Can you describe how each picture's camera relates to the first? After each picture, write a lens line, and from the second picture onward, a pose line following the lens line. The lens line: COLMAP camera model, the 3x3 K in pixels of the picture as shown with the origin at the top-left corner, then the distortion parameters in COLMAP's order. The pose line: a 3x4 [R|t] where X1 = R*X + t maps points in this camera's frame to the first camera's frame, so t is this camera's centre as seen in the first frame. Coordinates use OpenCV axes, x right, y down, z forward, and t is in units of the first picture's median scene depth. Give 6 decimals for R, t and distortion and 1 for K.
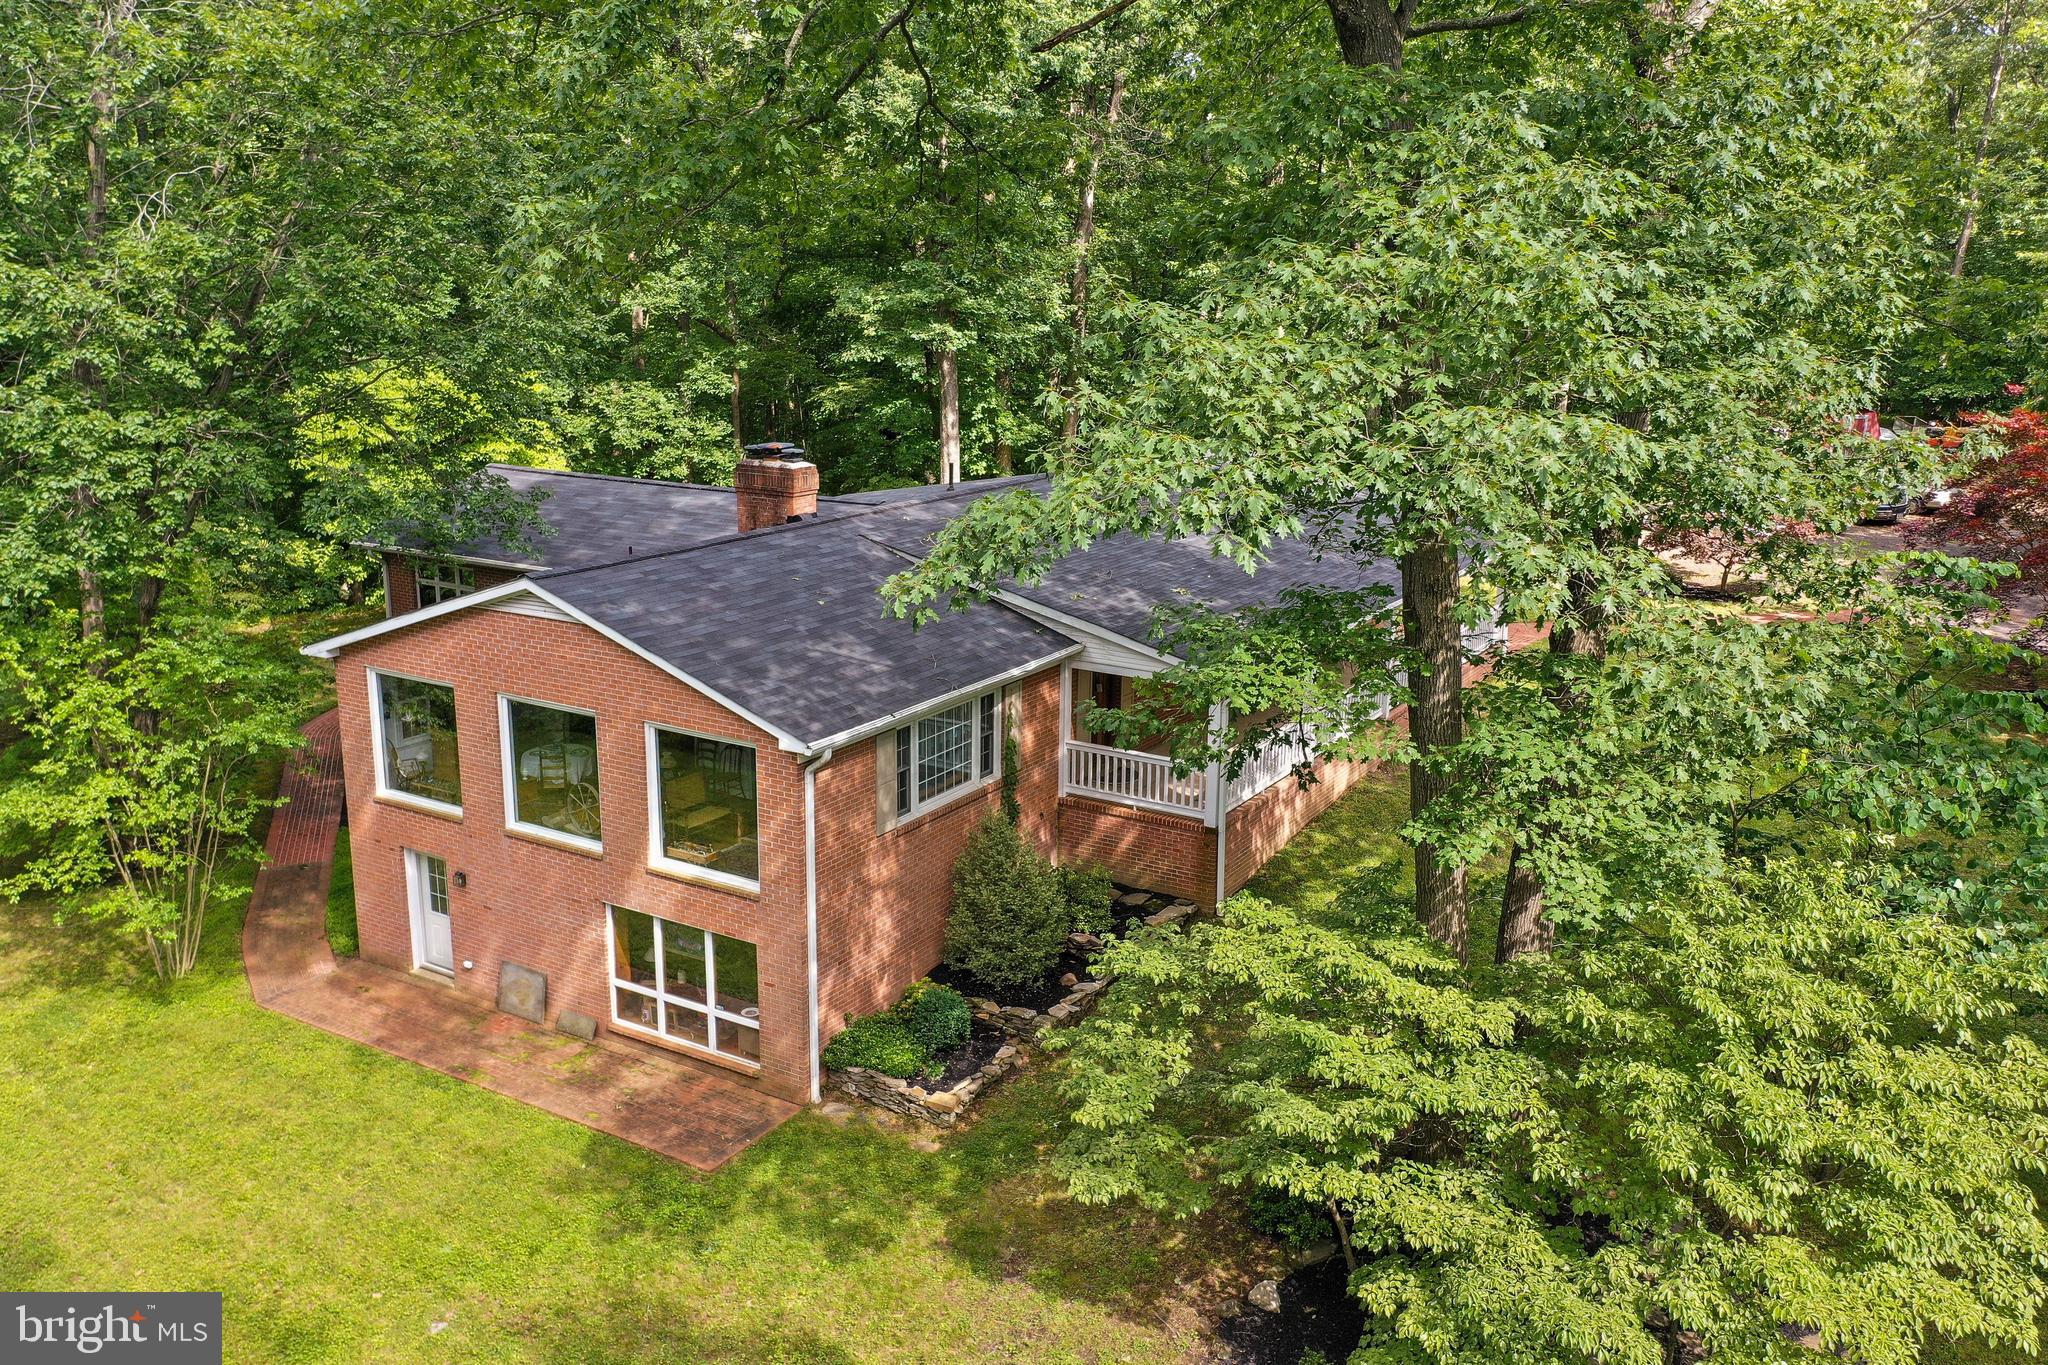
lens RADIAL K [[1651.6, 0, 1024.0], [0, 1651.6, 682.5], [0, 0, 1]] dist [-0.003729, -0.007196]
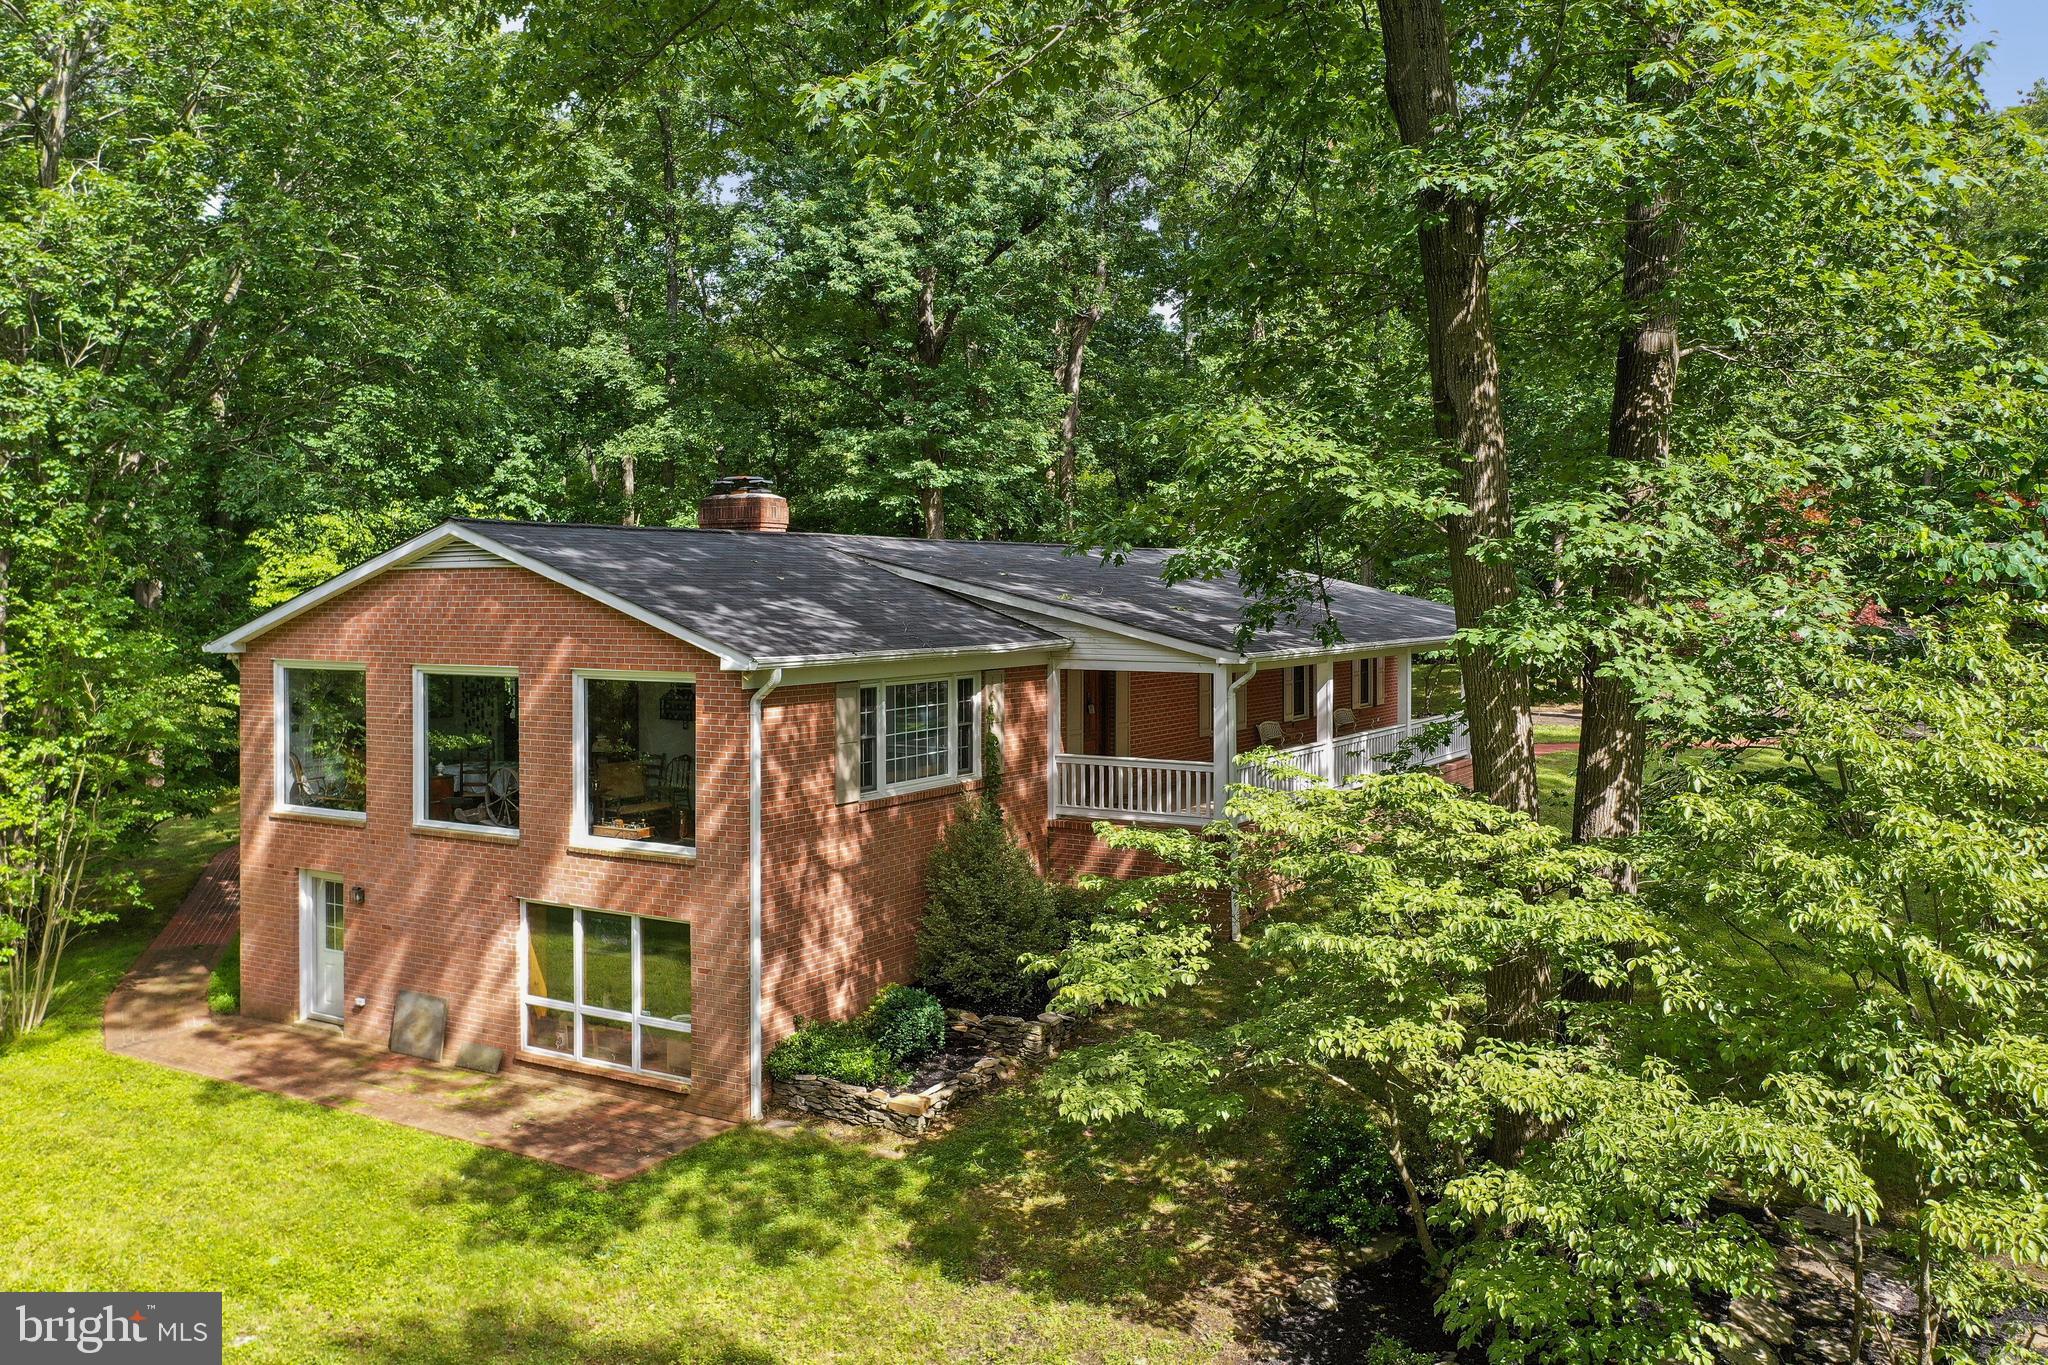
lens RADIAL K [[1626.6, 0, 1020.5], [0, 1626.6, 606.1], [0, 0, 1]] dist [-0.001037, -0.003632]
pose [[0.999896, -0.014359, 0.001121, 0.008169], [0.014225, 0.972444, -0.232701, 0.190213], [0.002252, 0.232693, 0.972548, 0.147333]]
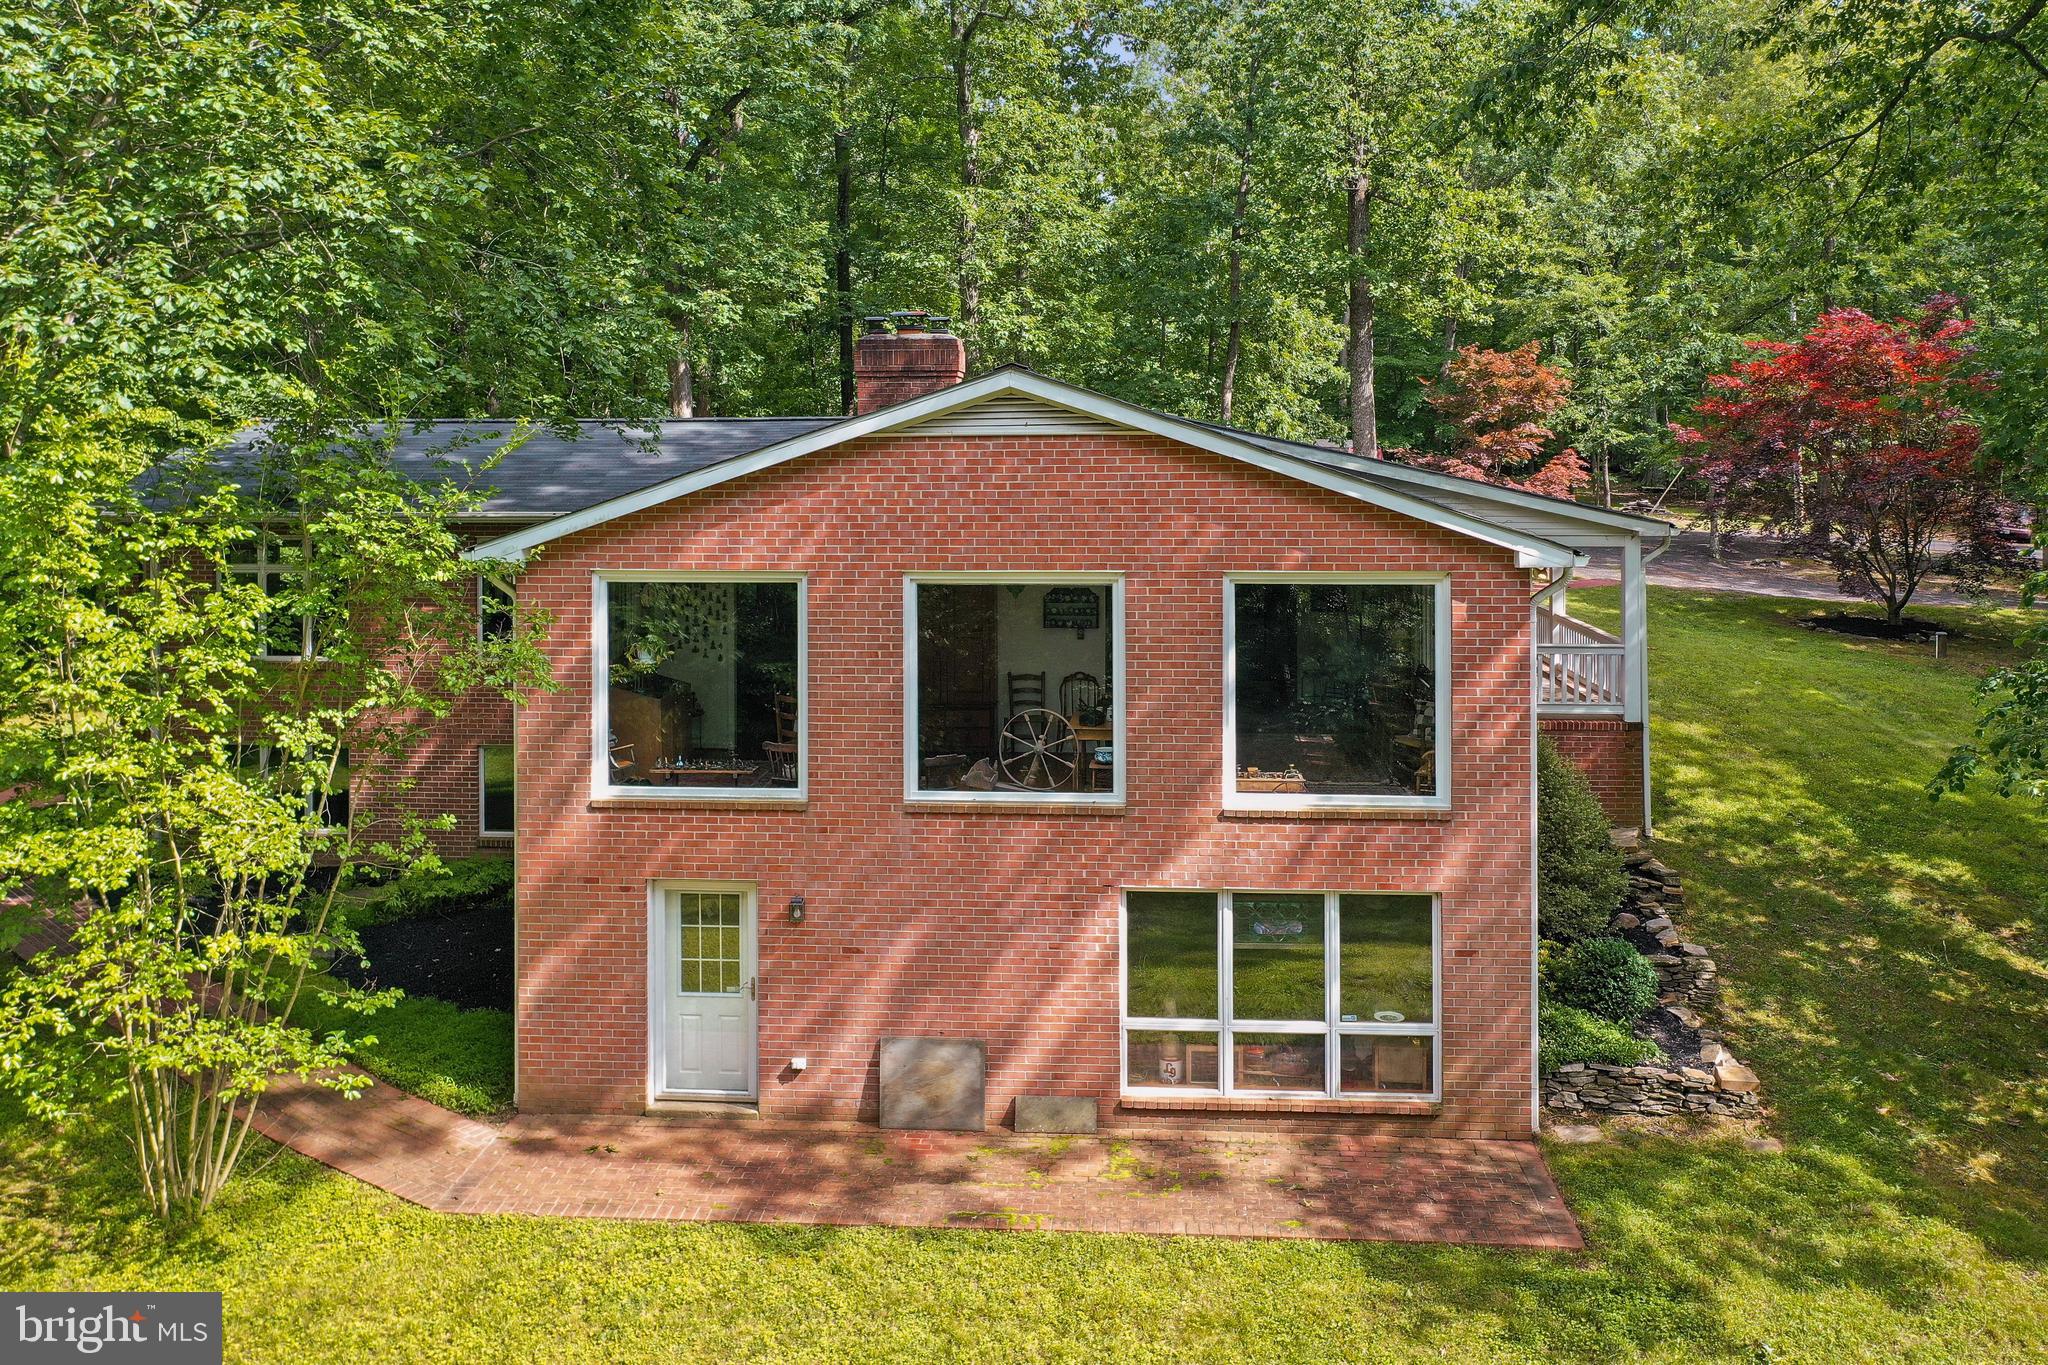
lens RADIAL K [[1688.4, 0, 995.7], [0, 1688.4, 444.6], [0, 0, 1]] dist [-0.006564, -0.005734]
pose [[0.897237, -0.020613, 0.441068, -0.590732], [0.123762, 0.970609, -0.206400, 0.098439], [-0.423850, 0.239777, 0.873417, 0.430306]]
